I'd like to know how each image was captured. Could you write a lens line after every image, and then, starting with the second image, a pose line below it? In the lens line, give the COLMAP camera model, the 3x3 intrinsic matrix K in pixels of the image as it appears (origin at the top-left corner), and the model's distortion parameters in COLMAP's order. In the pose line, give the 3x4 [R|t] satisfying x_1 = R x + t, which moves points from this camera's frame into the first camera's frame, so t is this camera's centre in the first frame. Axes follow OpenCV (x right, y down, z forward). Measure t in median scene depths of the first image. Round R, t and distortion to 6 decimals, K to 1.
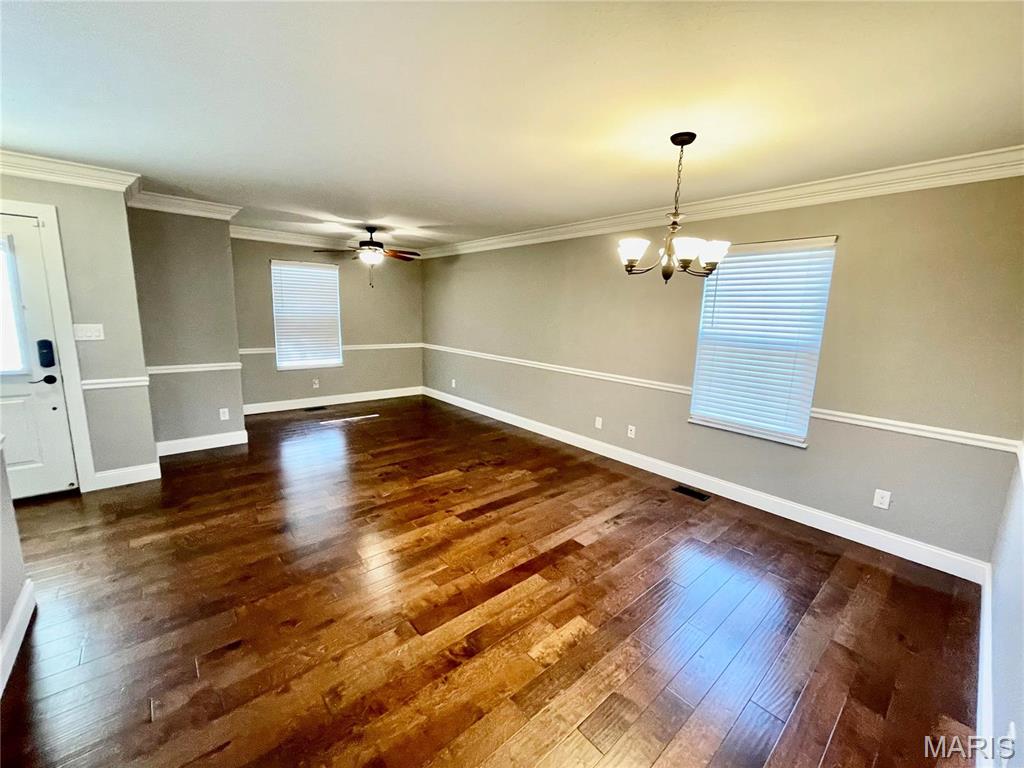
lens RADIAL K [[415.9, 0, 512.0], [0, 415.9, 382.1], [0, 0, 1]] dist [-0.001021, -0.000635]
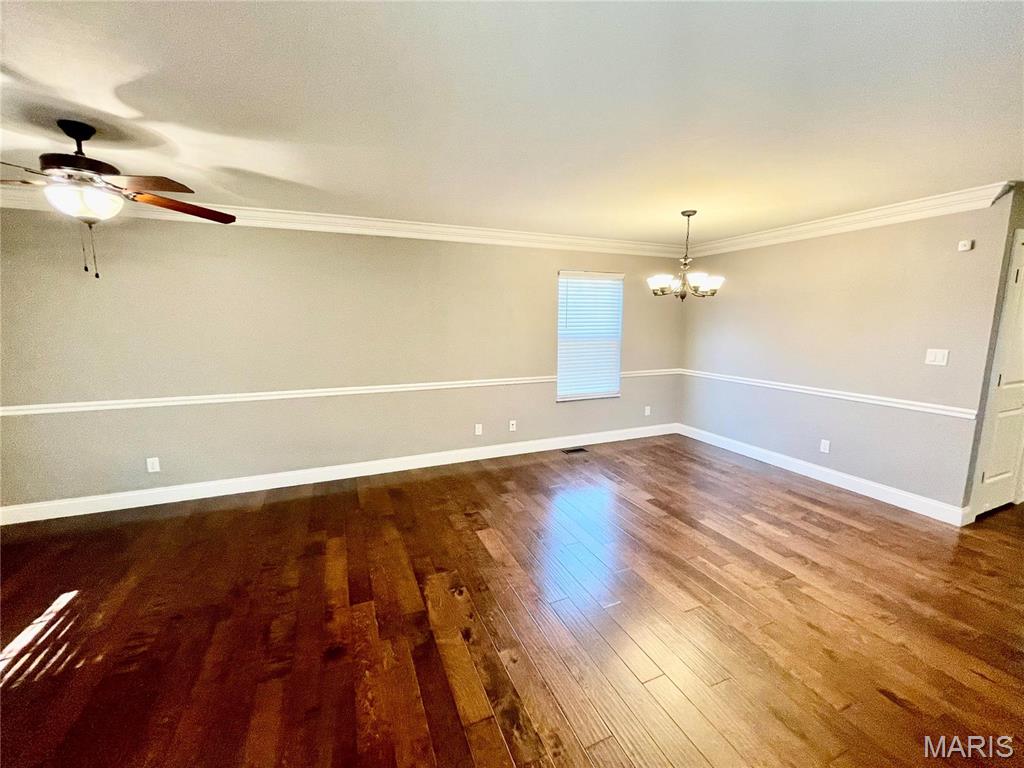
lens RADIAL K [[415.9, 0, 512.8], [0, 415.9, 377.5], [0, 0, 1]] dist [-0.001021, -0.000635]
pose [[0.302716, -0.157989, 0.939895, -0.851956], [0.172371, 0.978978, 0.109042, -0.149889], [-0.937364, 0.129002, 0.323585, 0.710489]]
